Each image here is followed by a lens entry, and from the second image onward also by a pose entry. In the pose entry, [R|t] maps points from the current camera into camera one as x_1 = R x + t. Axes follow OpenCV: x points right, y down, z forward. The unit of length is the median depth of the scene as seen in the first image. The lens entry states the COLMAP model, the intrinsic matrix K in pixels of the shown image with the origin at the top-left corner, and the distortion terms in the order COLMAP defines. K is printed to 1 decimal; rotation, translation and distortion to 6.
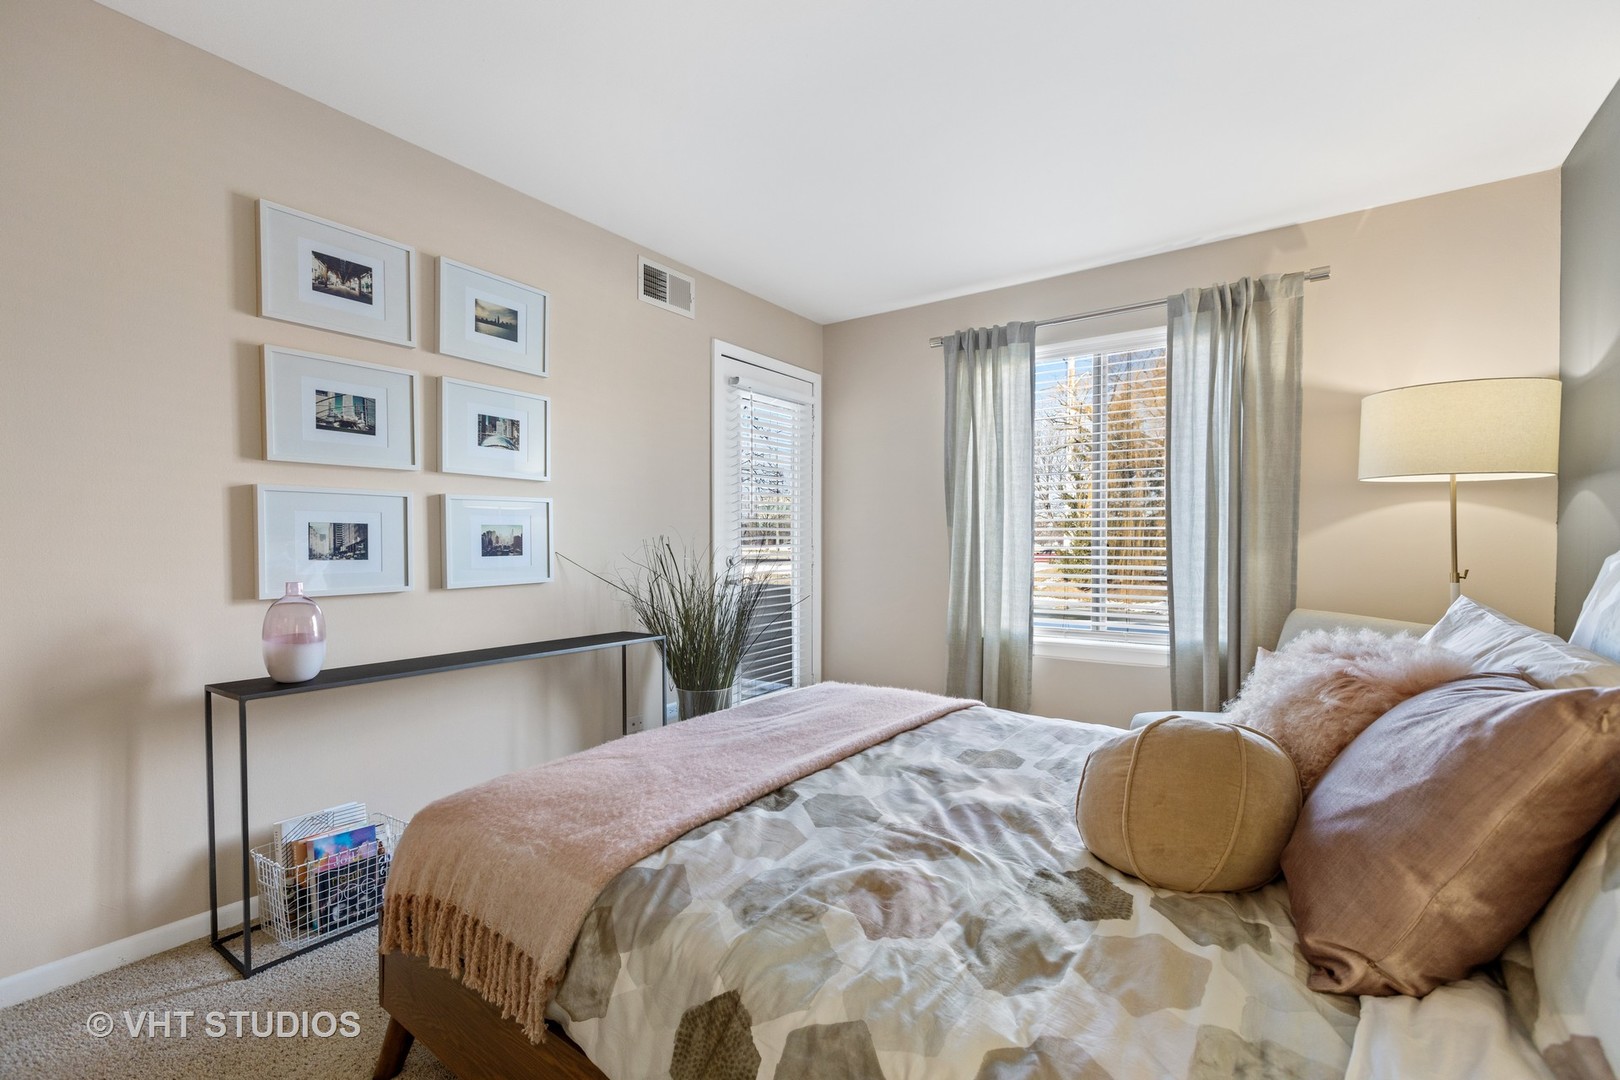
lens RADIAL K [[730.4, 0, 777.9], [0, 730.4, 549.3], [0, 0, 1]] dist [0.001853, 0.001121]
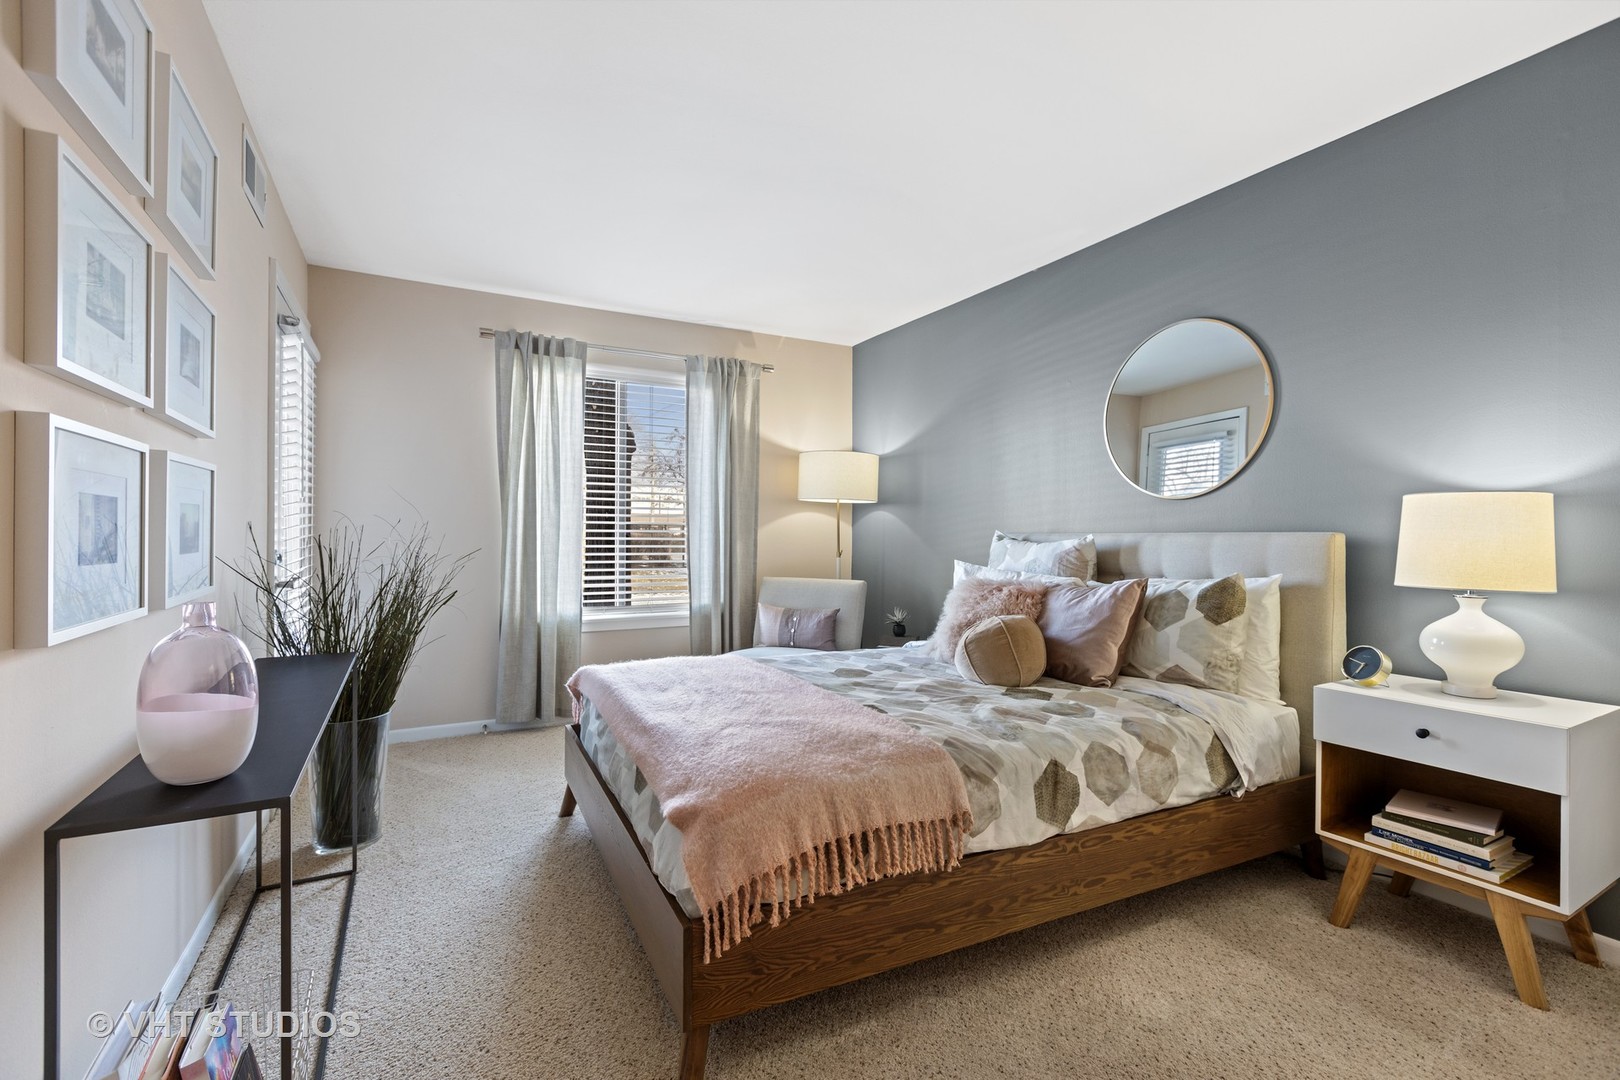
lens RADIAL K [[730.4, 0, 819.8], [0, 730.4, 529.8], [0, 0, 1]] dist [0.001853, 0.001121]
pose [[0.423068, 0.010152, 0.906041, -0.624980], [0.002426, 0.999921, -0.012337, -0.001063], [-0.906095, 0.007417, 0.423010, 0.210387]]
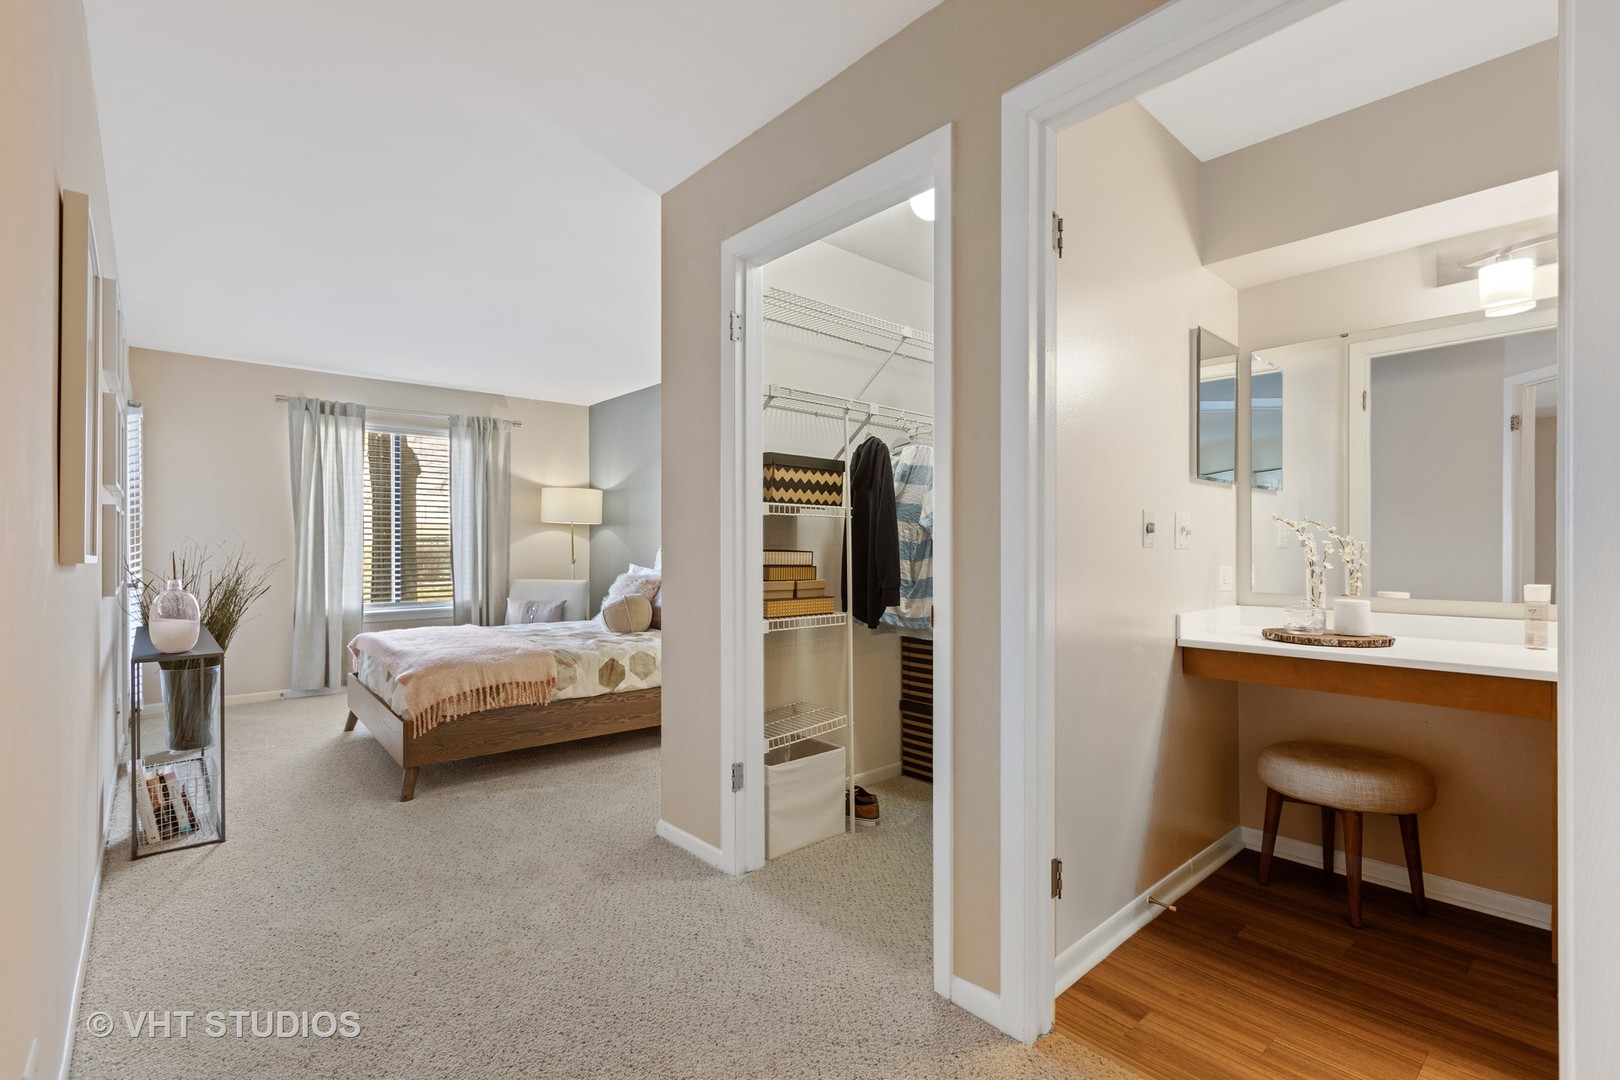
lens RADIAL K [[730.4, 0, 814.7], [0, 730.4, 542.5], [0, 0, 1]] dist [0.001853, 0.001121]
pose [[0.209360, 0.004407, 0.977829, -1.117740], [0.010711, 0.999920, -0.006800, -0.001885], [-0.977780, 0.011898, 0.209296, -0.287732]]
